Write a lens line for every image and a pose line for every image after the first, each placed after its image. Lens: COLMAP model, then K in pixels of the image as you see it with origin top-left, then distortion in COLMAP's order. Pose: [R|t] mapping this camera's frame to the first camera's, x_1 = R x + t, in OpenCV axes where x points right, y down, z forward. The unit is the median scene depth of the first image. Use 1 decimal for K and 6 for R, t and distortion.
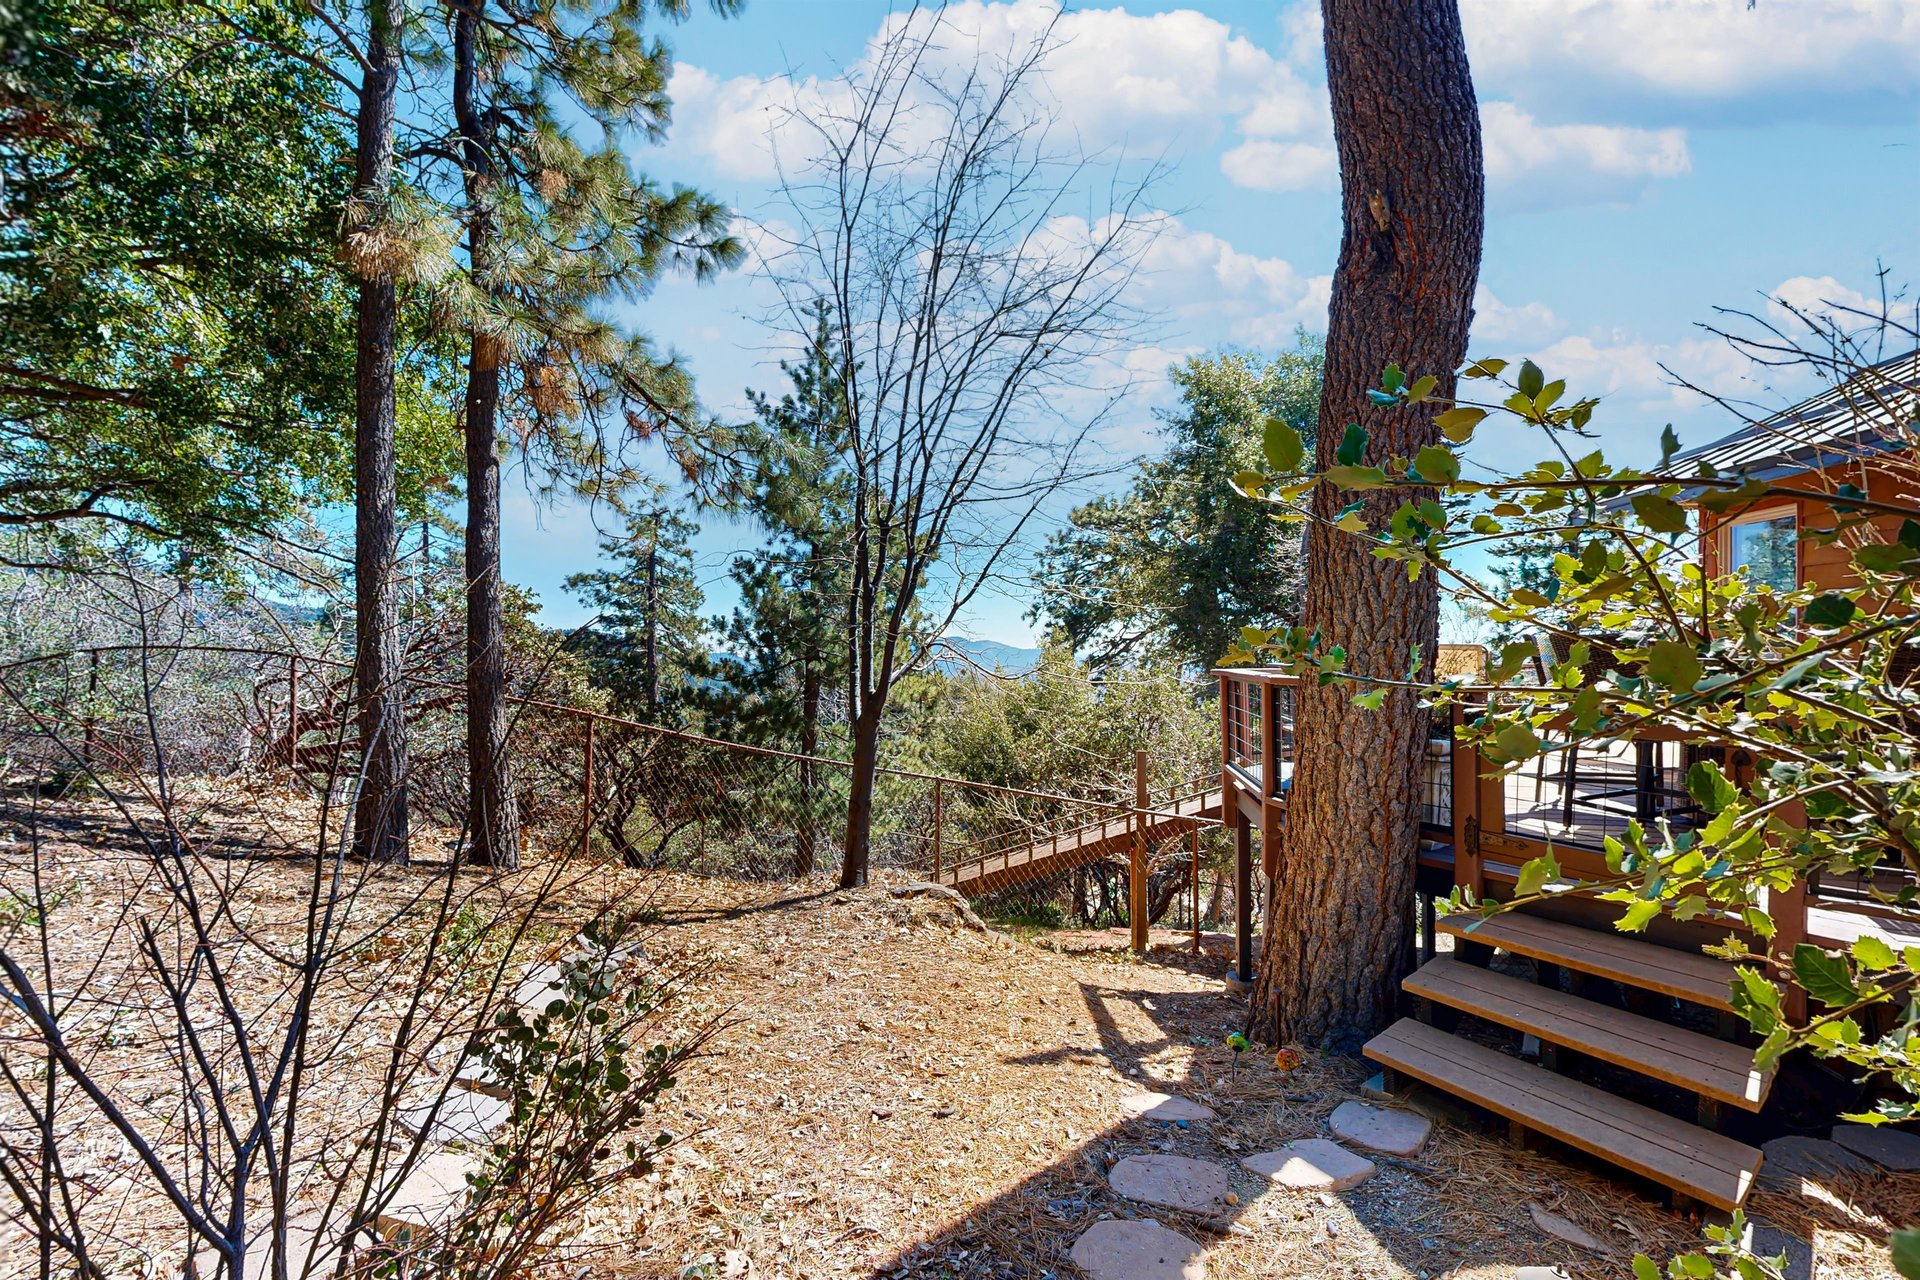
lens RADIAL K [[837.2, 0, 960.8], [0, 837.2, 640.2], [0, 0, 1]] dist [0.001149, 0.000258]
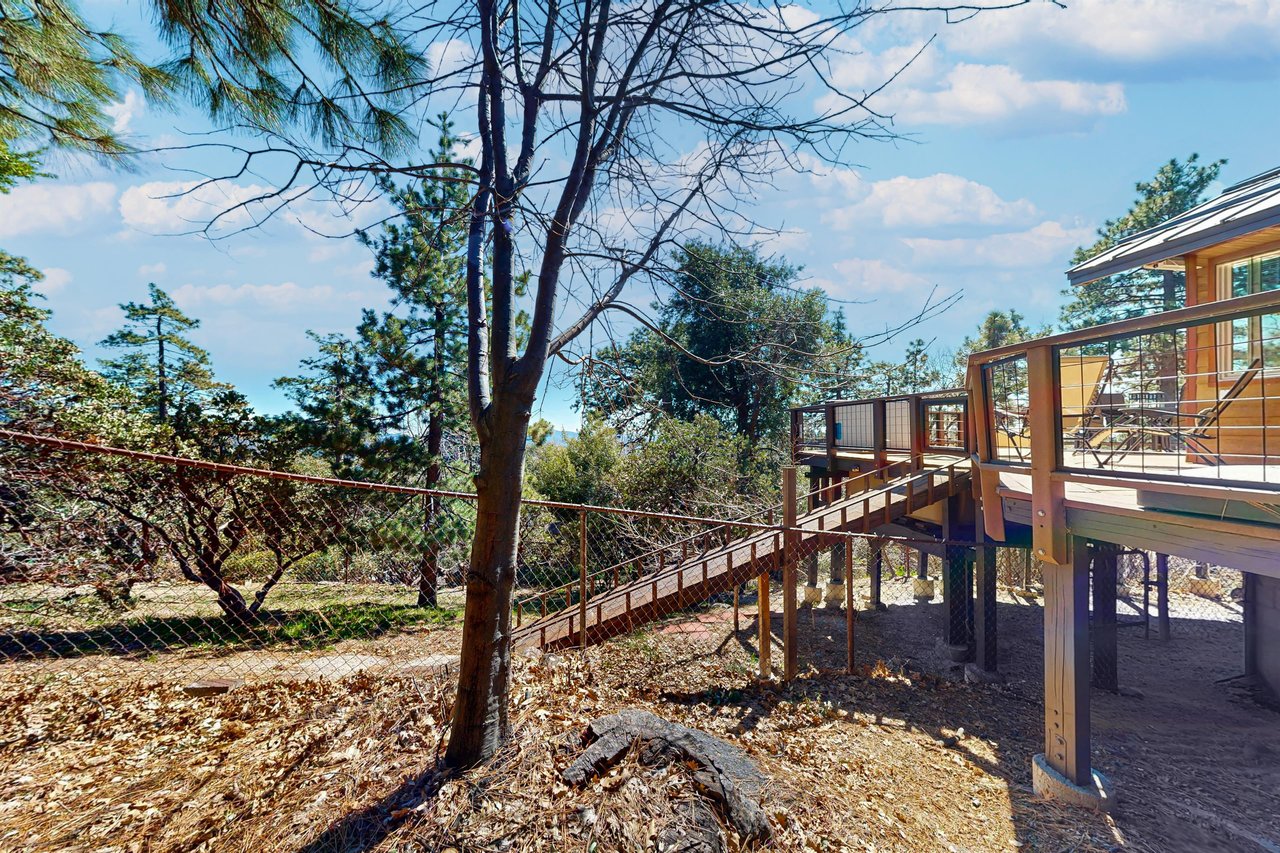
lens RADIAL K [[403.8, 0, 644.2], [0, 403.8, 427.5], [0, 0, 1]] dist [0.000157, 0.000006]
pose [[0.962165, -0.000162, 0.272469, -0.048806], [-0.000593, 0.999996, 0.002692, 0.052670], [-0.272468, -0.002751, 0.962161, 0.369955]]
